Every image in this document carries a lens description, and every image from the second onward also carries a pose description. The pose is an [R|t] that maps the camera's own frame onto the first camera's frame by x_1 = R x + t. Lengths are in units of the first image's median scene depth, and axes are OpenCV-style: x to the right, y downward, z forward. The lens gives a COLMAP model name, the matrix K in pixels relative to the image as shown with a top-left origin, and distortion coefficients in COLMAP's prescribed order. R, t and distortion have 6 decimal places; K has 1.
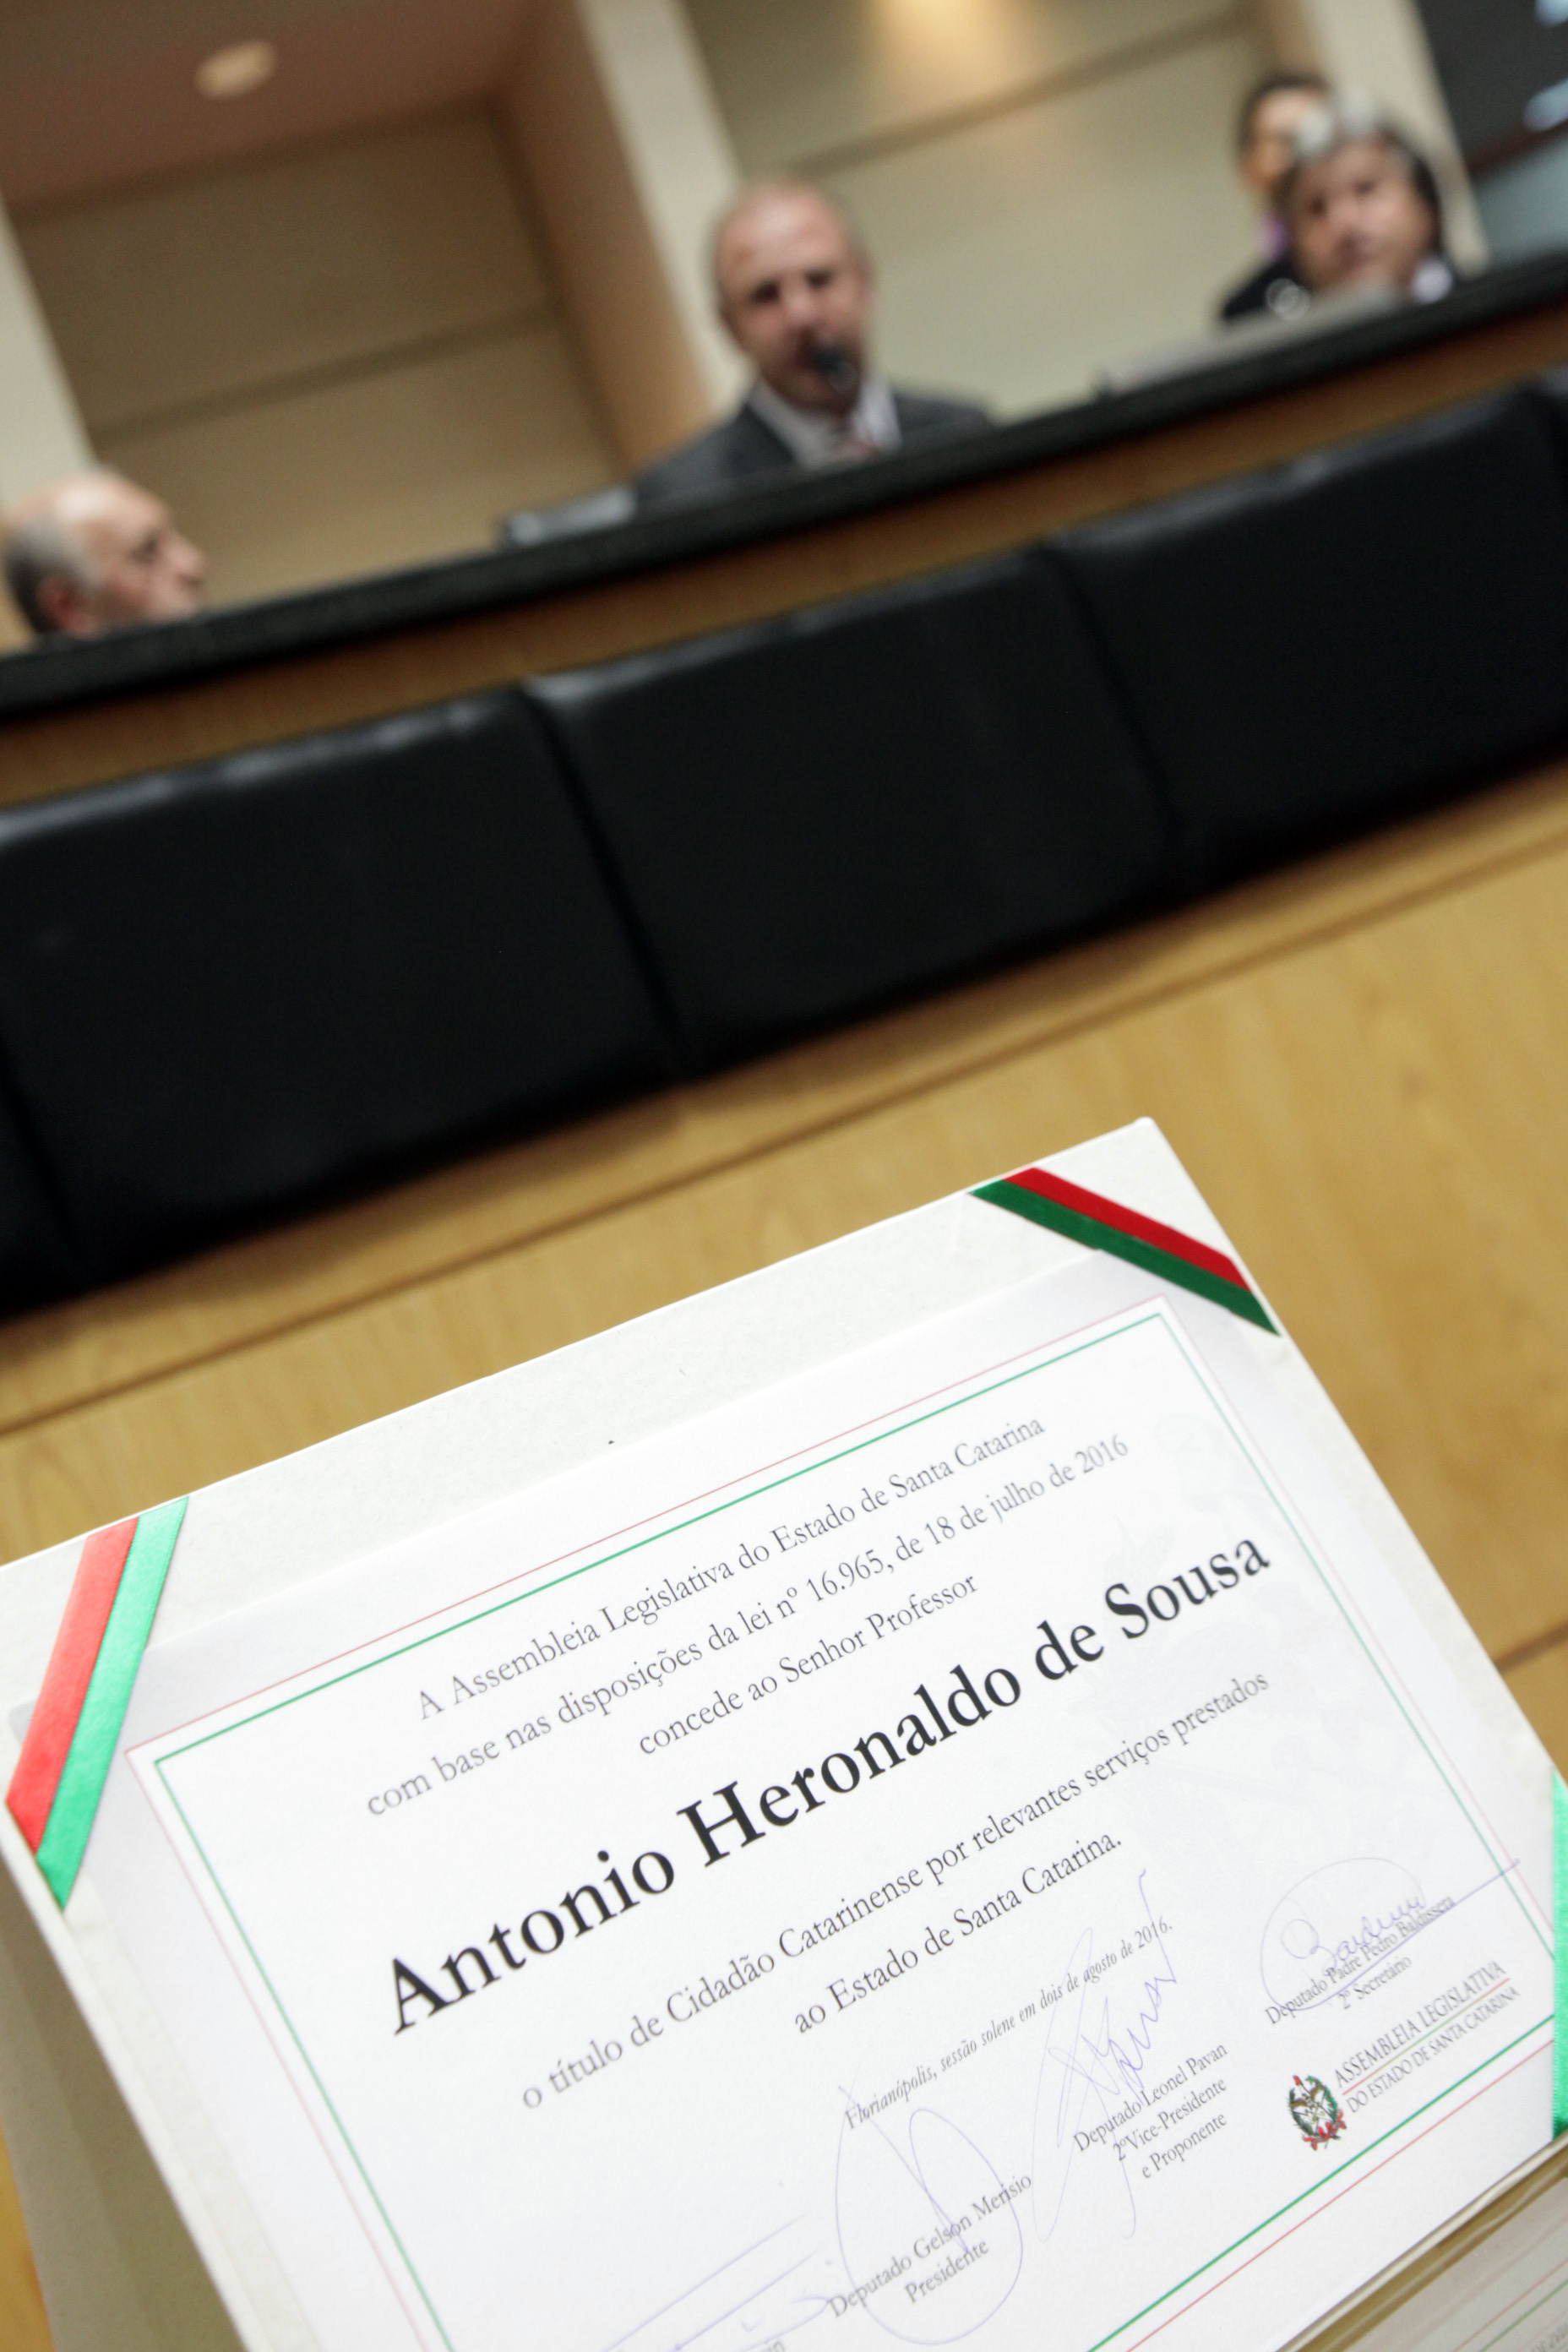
lens RADIAL K [[3650.2, 0, 754.4], [0, 3650.2, 1077.7], [0, 0, 1]] dist [0.114053, 0.000000]
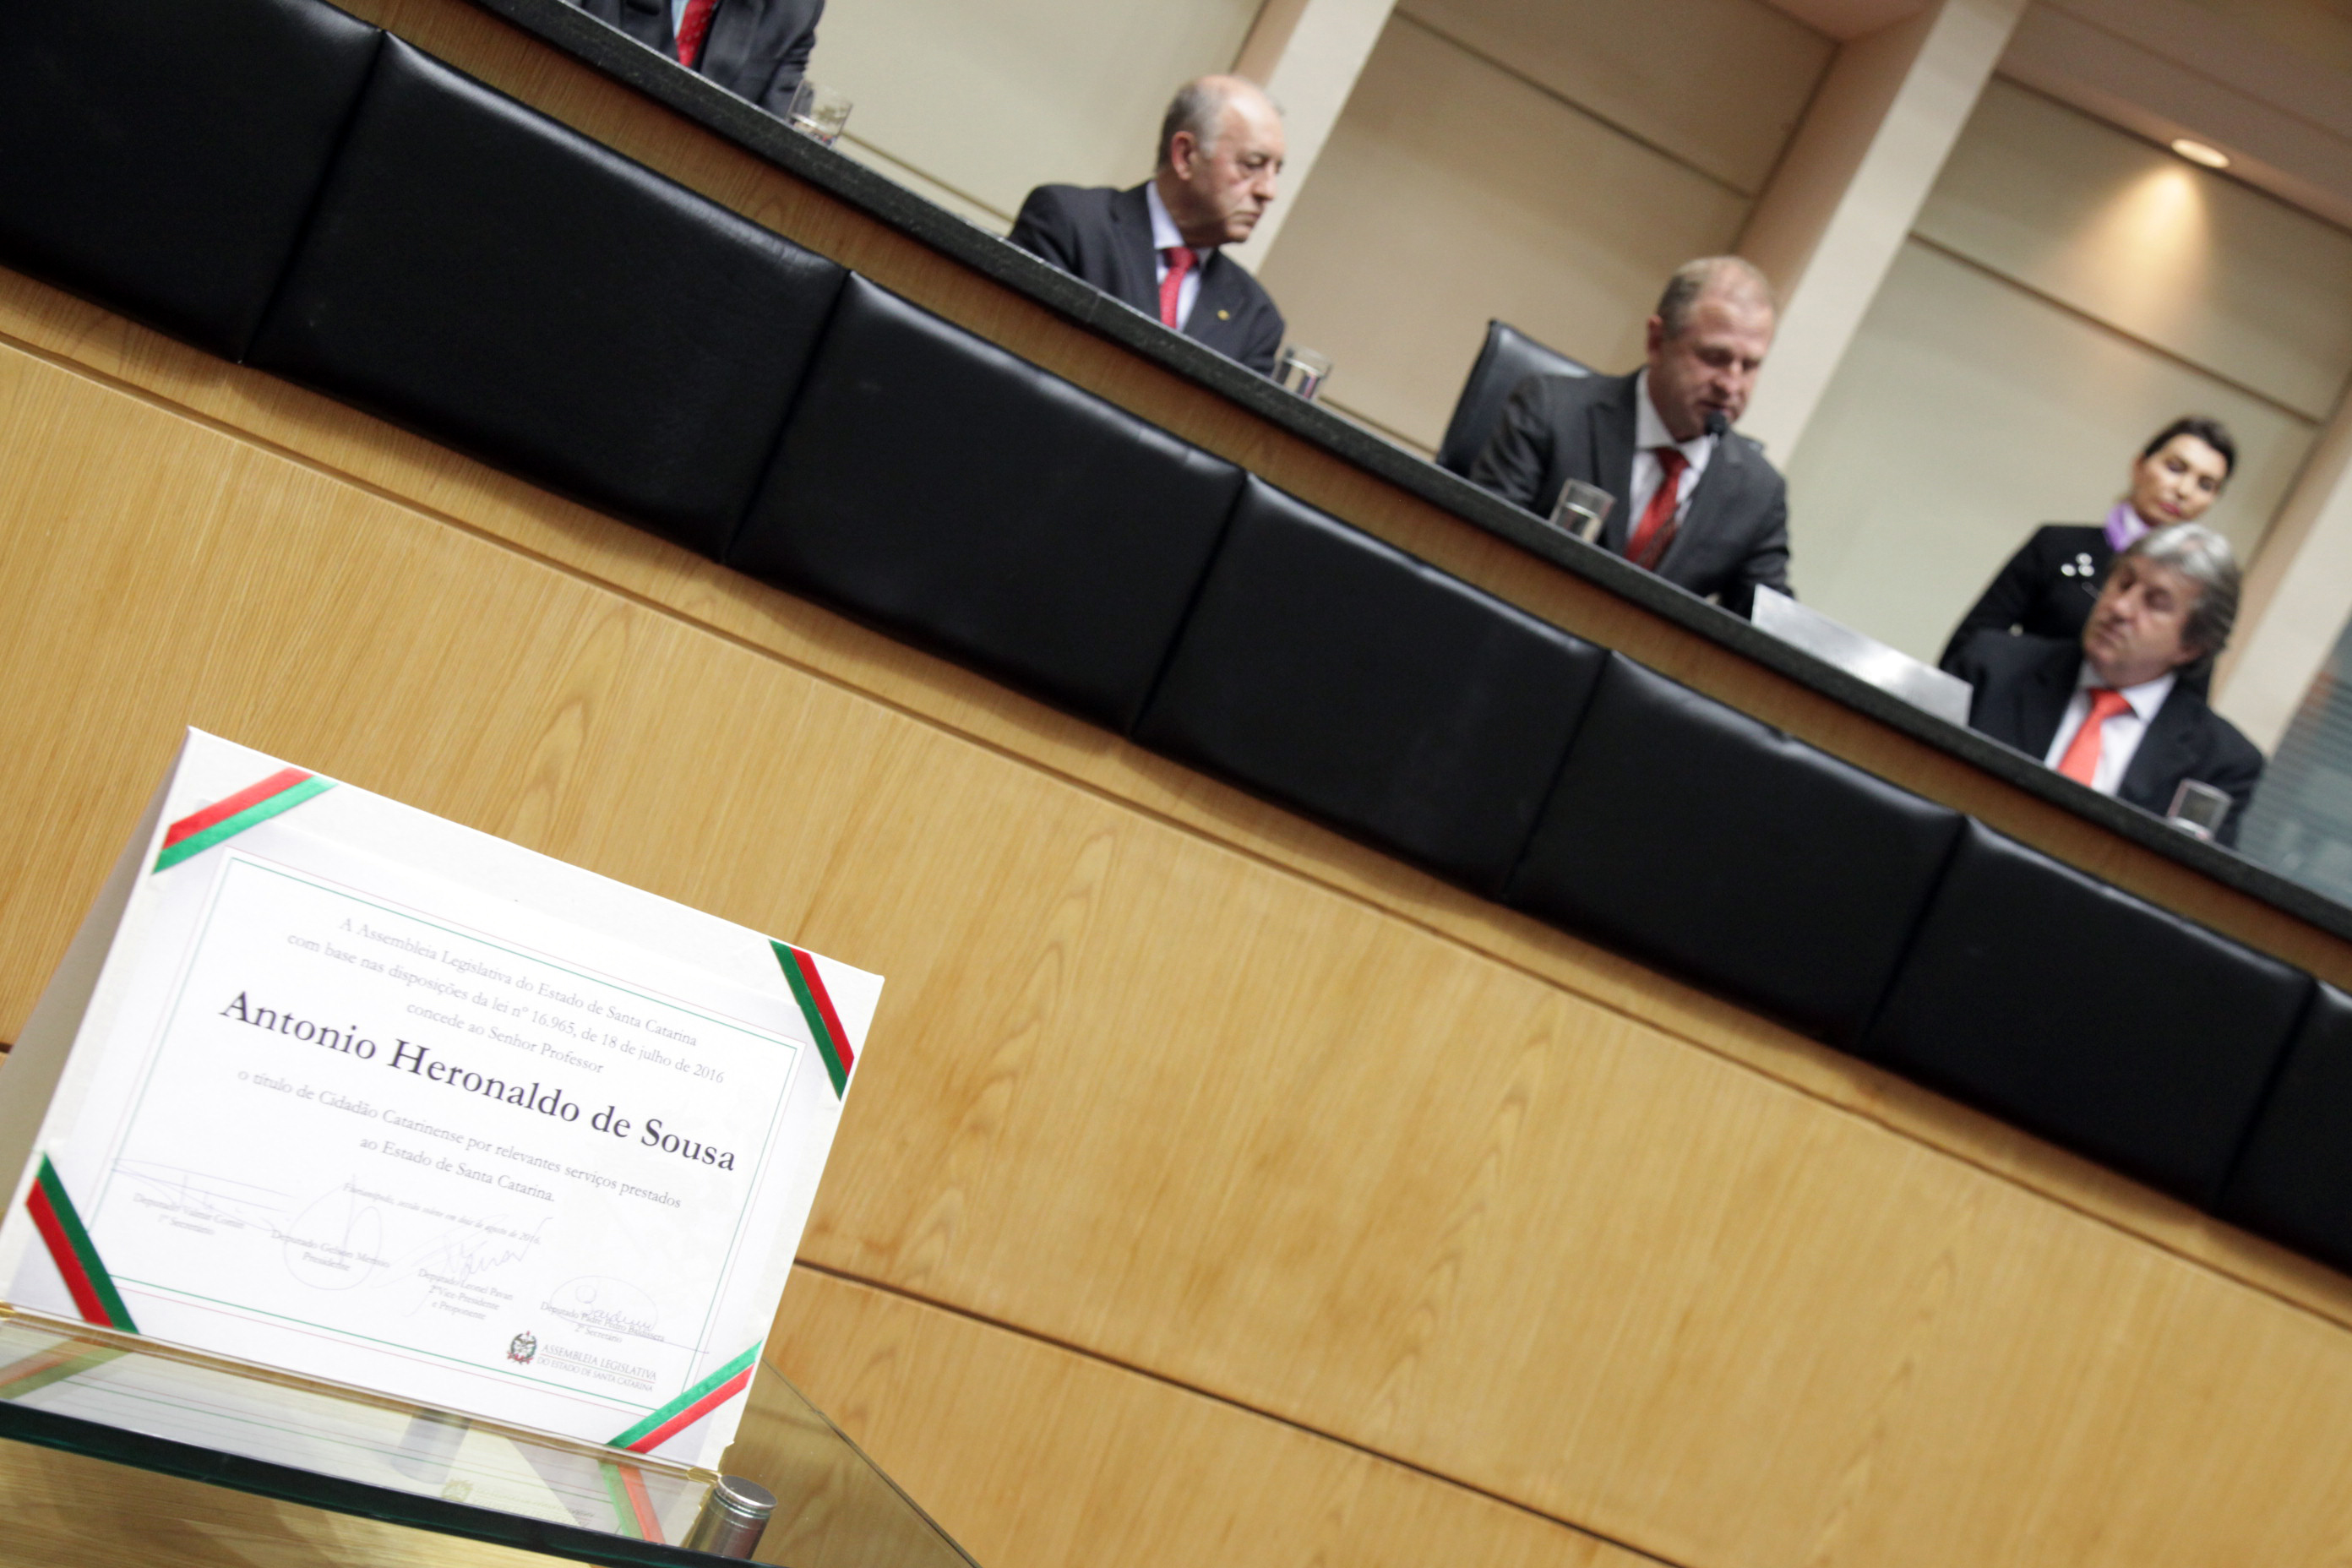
lens RADIAL K [[3125.3, 0, 1165.0], [0, 3125.3, 782.6], [0, 0, 1]] dist [0.104947, 0.000000]
pose [[0.688054, 0.720996, -0.082133, 0.325050], [-0.711626, 0.692564, 0.118086, -0.437827], [0.142022, -0.022802, 0.989601, -0.769841]]
